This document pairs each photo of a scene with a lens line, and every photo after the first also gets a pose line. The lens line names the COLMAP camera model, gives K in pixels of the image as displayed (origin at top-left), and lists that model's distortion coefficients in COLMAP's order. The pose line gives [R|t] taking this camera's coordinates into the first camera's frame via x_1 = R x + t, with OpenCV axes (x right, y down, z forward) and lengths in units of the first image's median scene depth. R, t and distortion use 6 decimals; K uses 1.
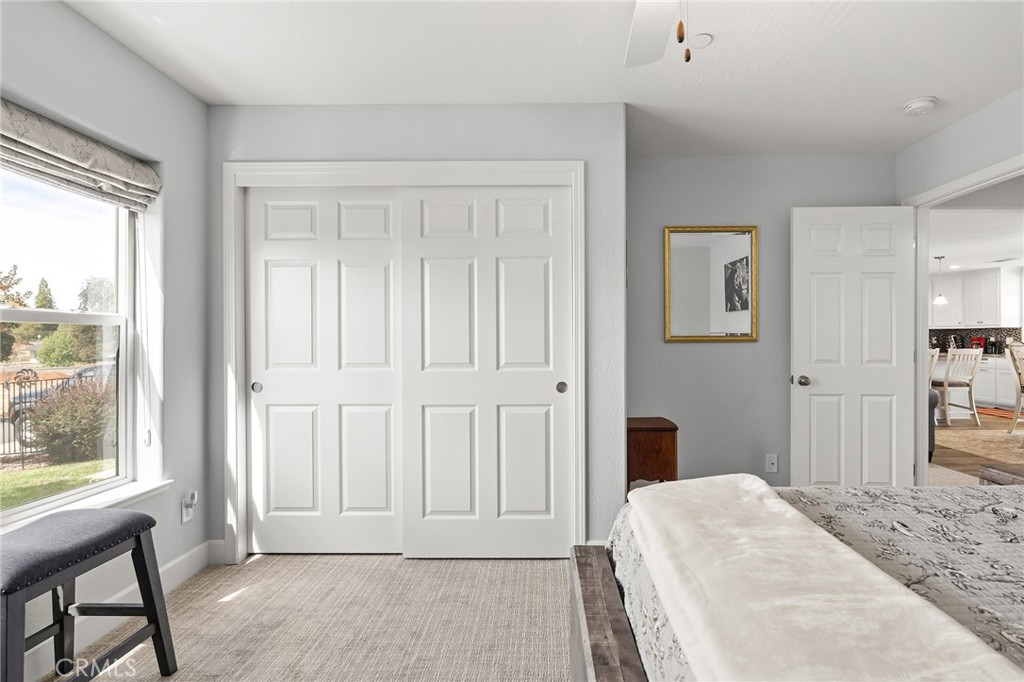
lens RADIAL K [[508.3, 0, 512.0], [0, 508.3, 341.0], [0, 0, 1]] dist [-0.002905, -0.000696]
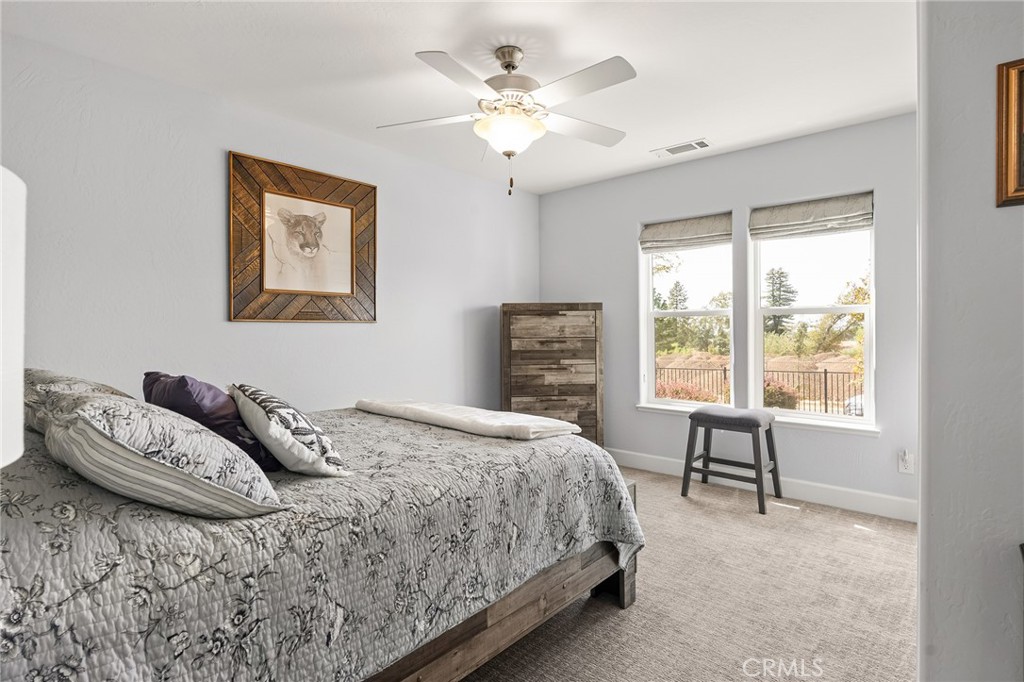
lens RADIAL K [[522.0, 0, 511.7], [0, 522.0, 326.8], [0, 0, 1]] dist [-0.000069, -0.000029]
pose [[-0.659911, 0.004542, -0.751330, 0.993953], [0.001232, 0.999987, 0.004964, 0.000349], [0.751343, 0.002350, -0.659908, 1.214893]]
